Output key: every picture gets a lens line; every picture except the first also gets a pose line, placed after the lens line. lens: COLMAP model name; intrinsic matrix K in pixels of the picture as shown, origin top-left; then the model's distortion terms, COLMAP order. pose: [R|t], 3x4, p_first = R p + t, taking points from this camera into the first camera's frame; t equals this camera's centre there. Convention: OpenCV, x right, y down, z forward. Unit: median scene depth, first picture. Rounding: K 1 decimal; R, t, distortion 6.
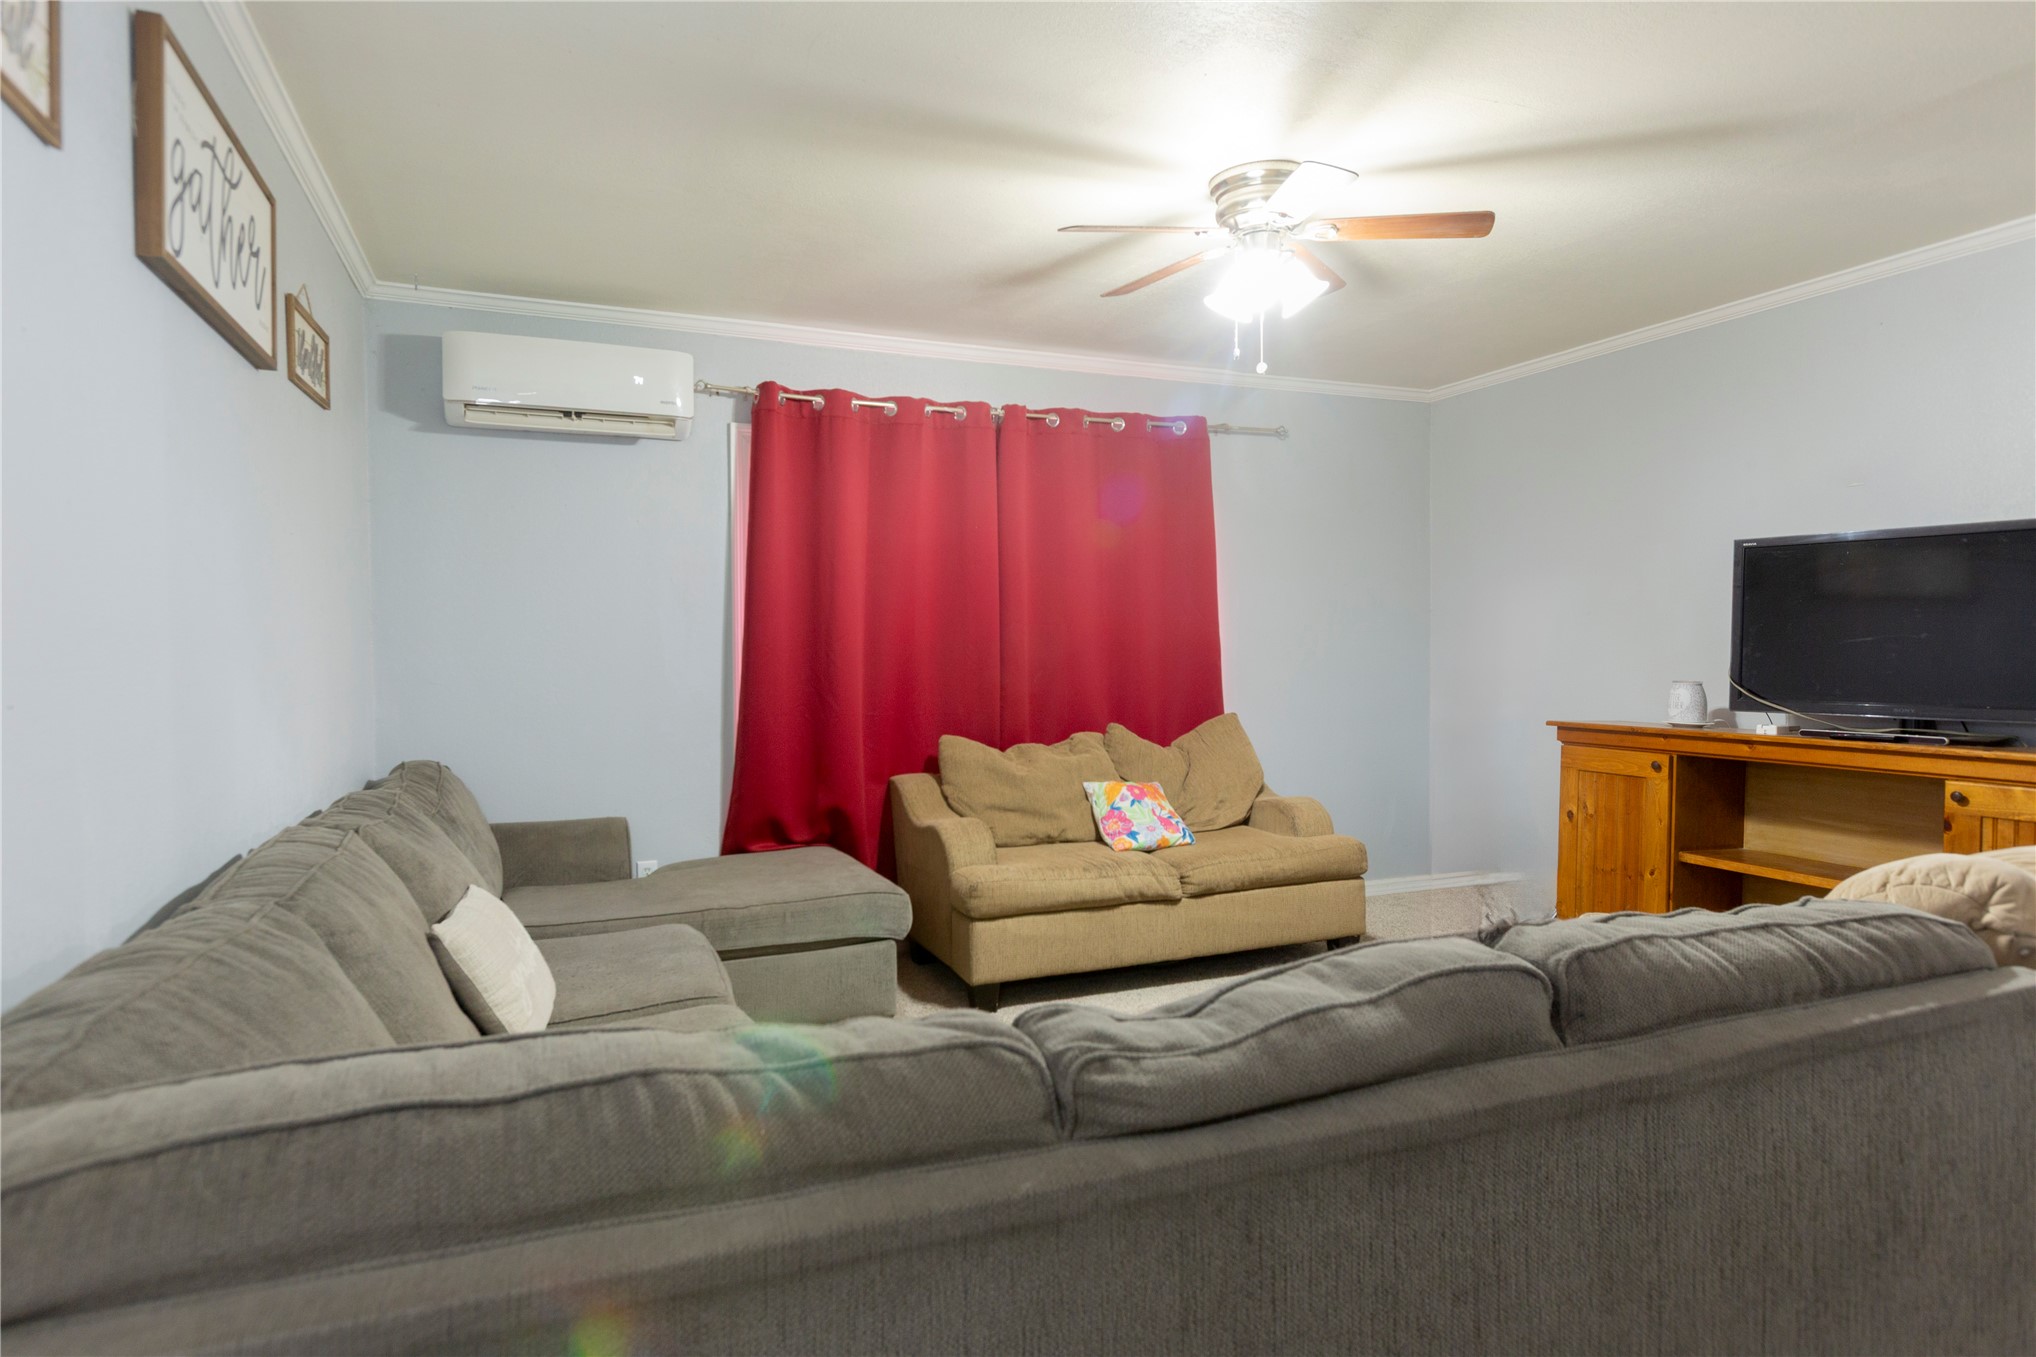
lens RADIAL K [[1138.9, 0, 1012.7], [0, 1138.9, 670.5], [0, 0, 1]] dist [-0.000935, 0.011473]
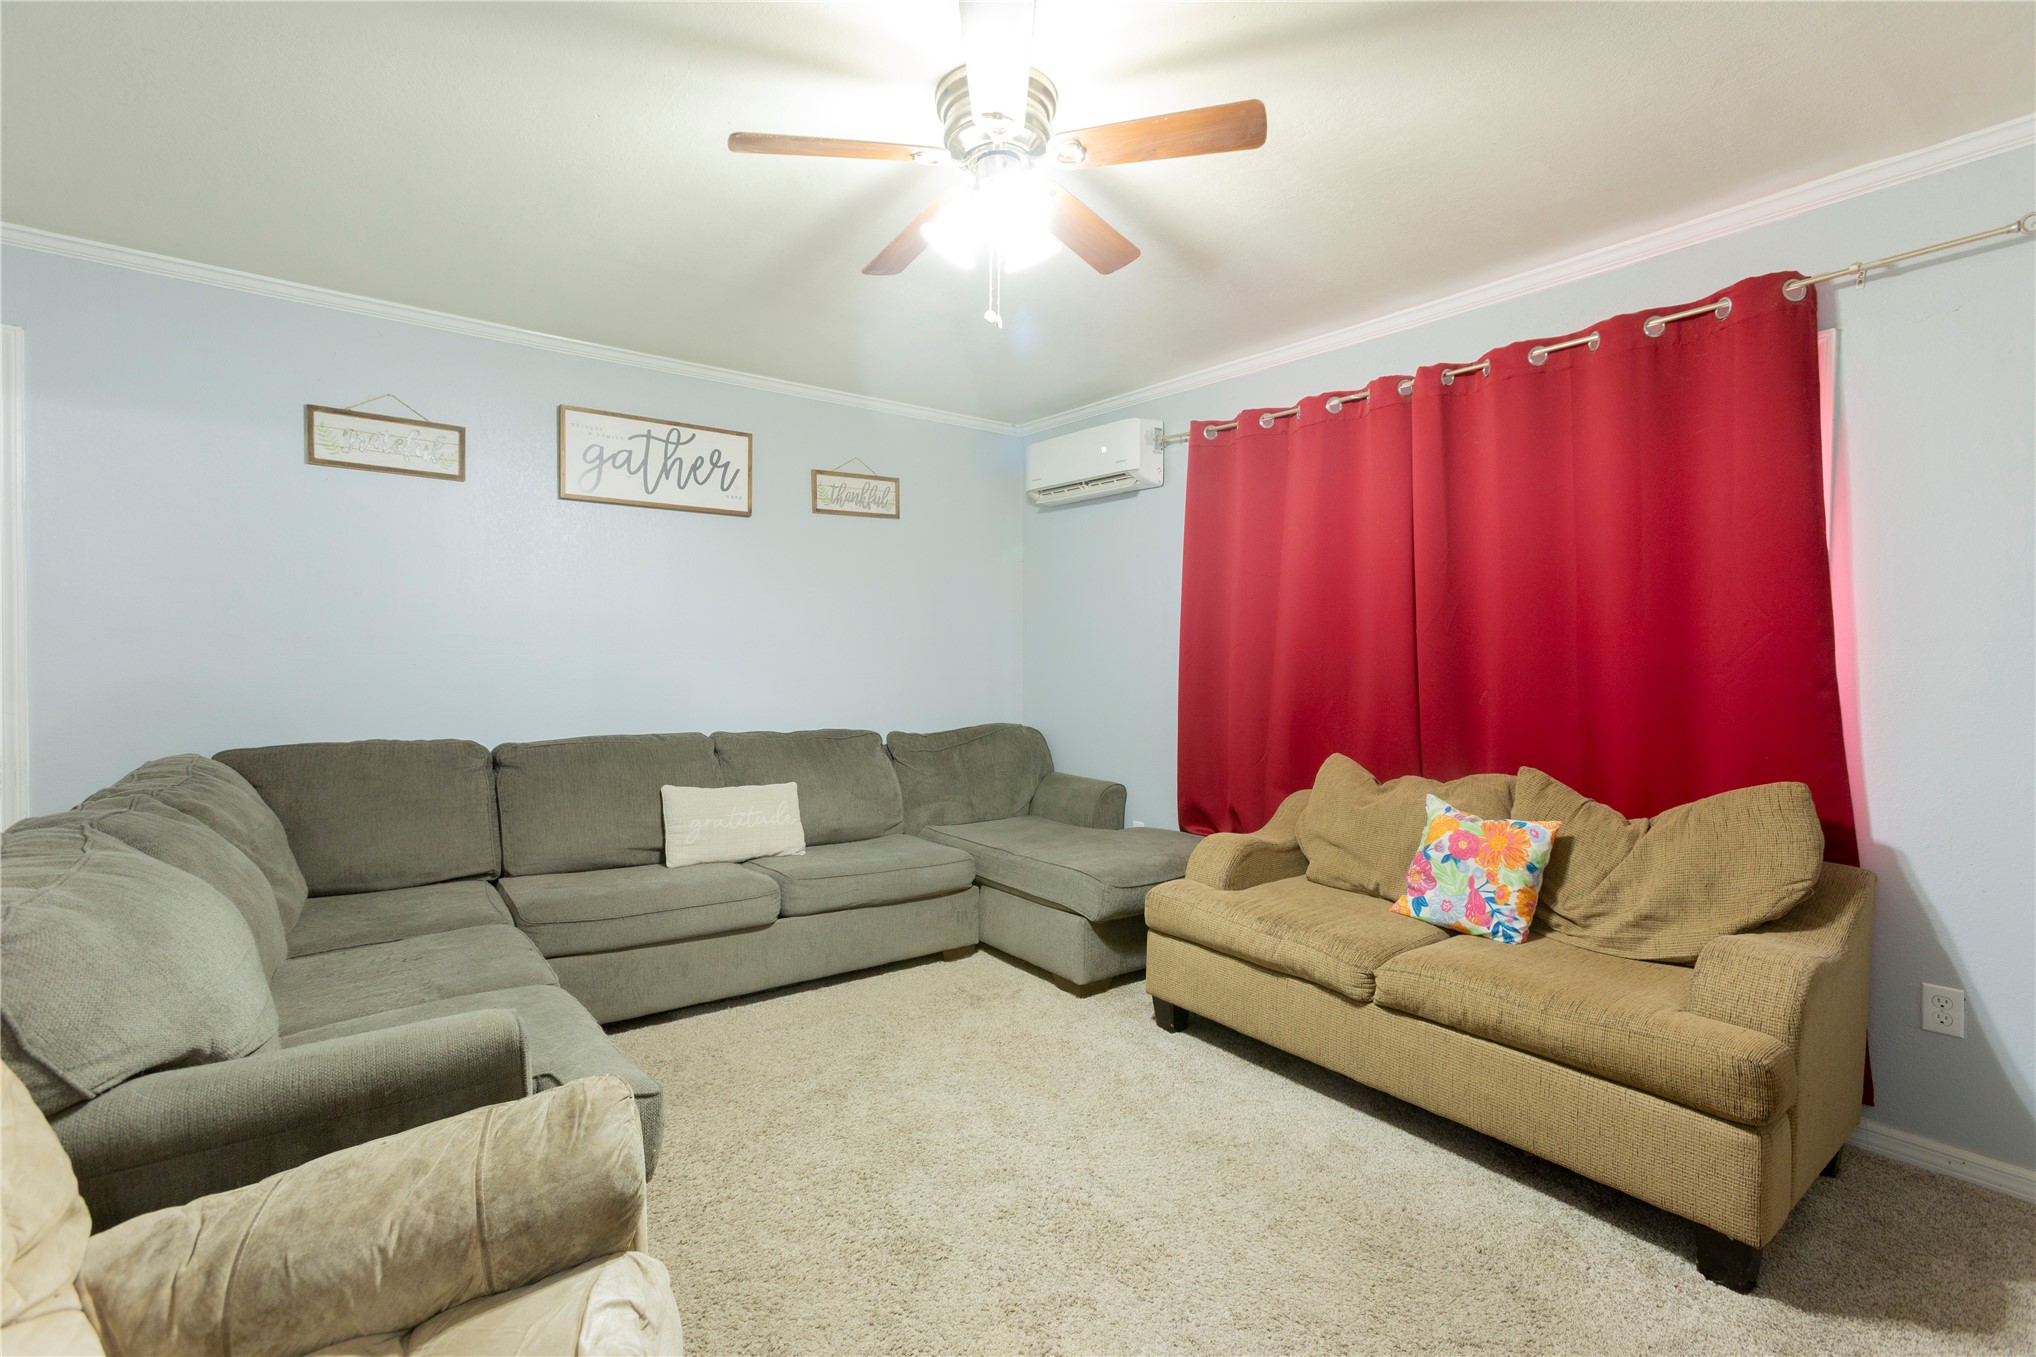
lens RADIAL K [[905.8, 0, 1013.3], [0, 905.8, 672.9], [0, 0, 1]] dist [-0.012524, 0.017803]
pose [[0.262536, 0.030315, -0.964446, 0.628517], [-0.032176, 0.999226, 0.022650, -0.017750], [0.964386, 0.025085, 0.263308, 0.604960]]
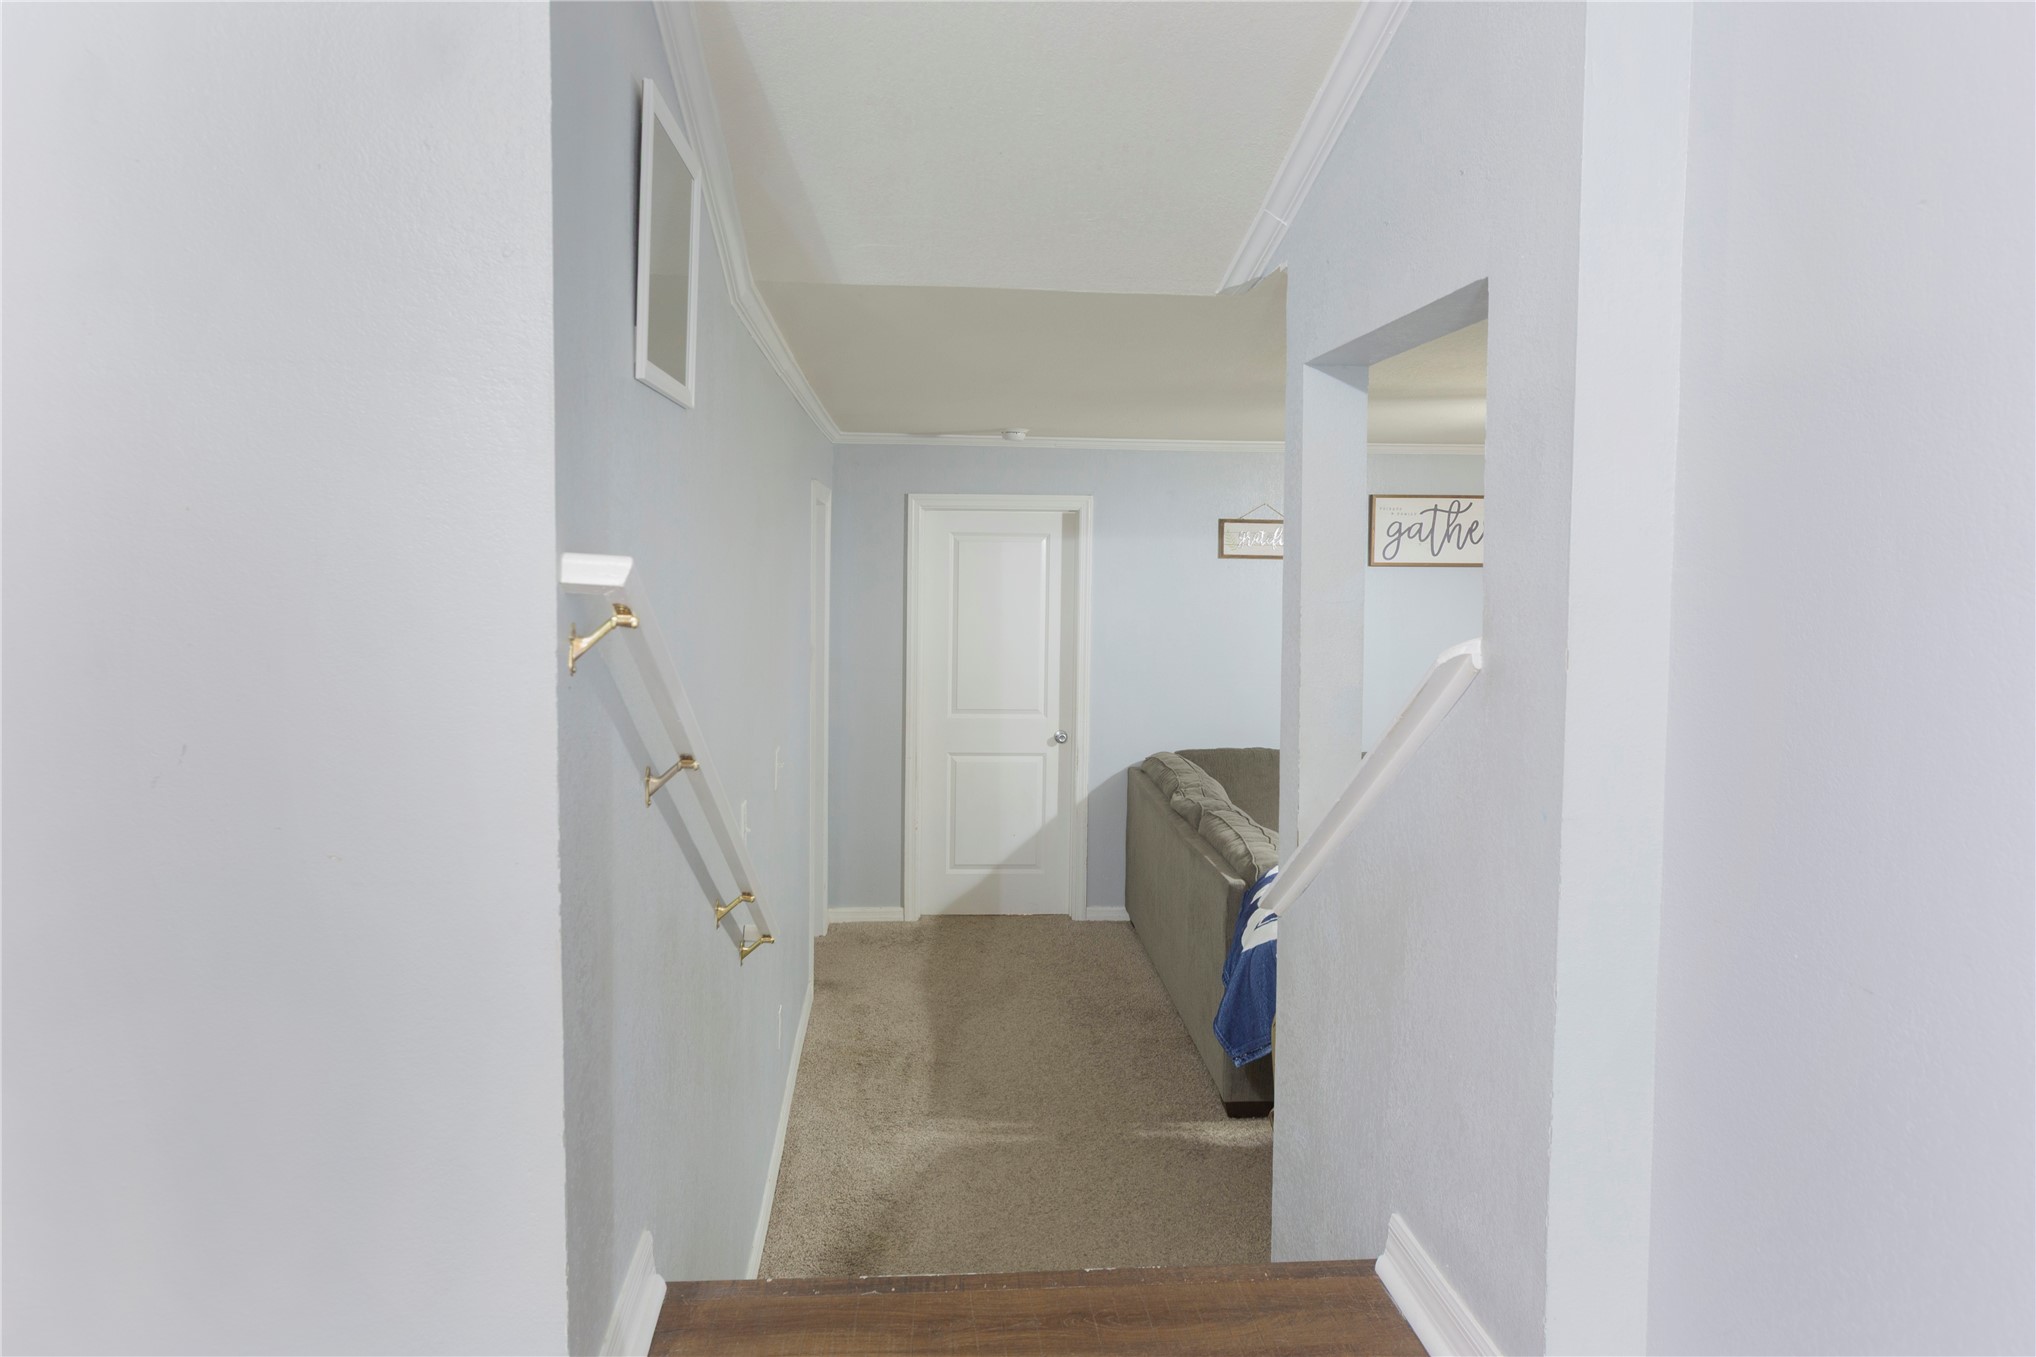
lens RADIAL K [[1271.0, 0, 1015.0], [0, 1271.0, 610.6], [0, 0, 1]] dist [0.000532, 0.000559]
pose [[-0.303861, 0.050604, -0.951372, 1.302900], [-0.029216, 0.997624, 0.062396, -0.179228], [0.952268, 0.046755, -0.301660, 0.471113]]
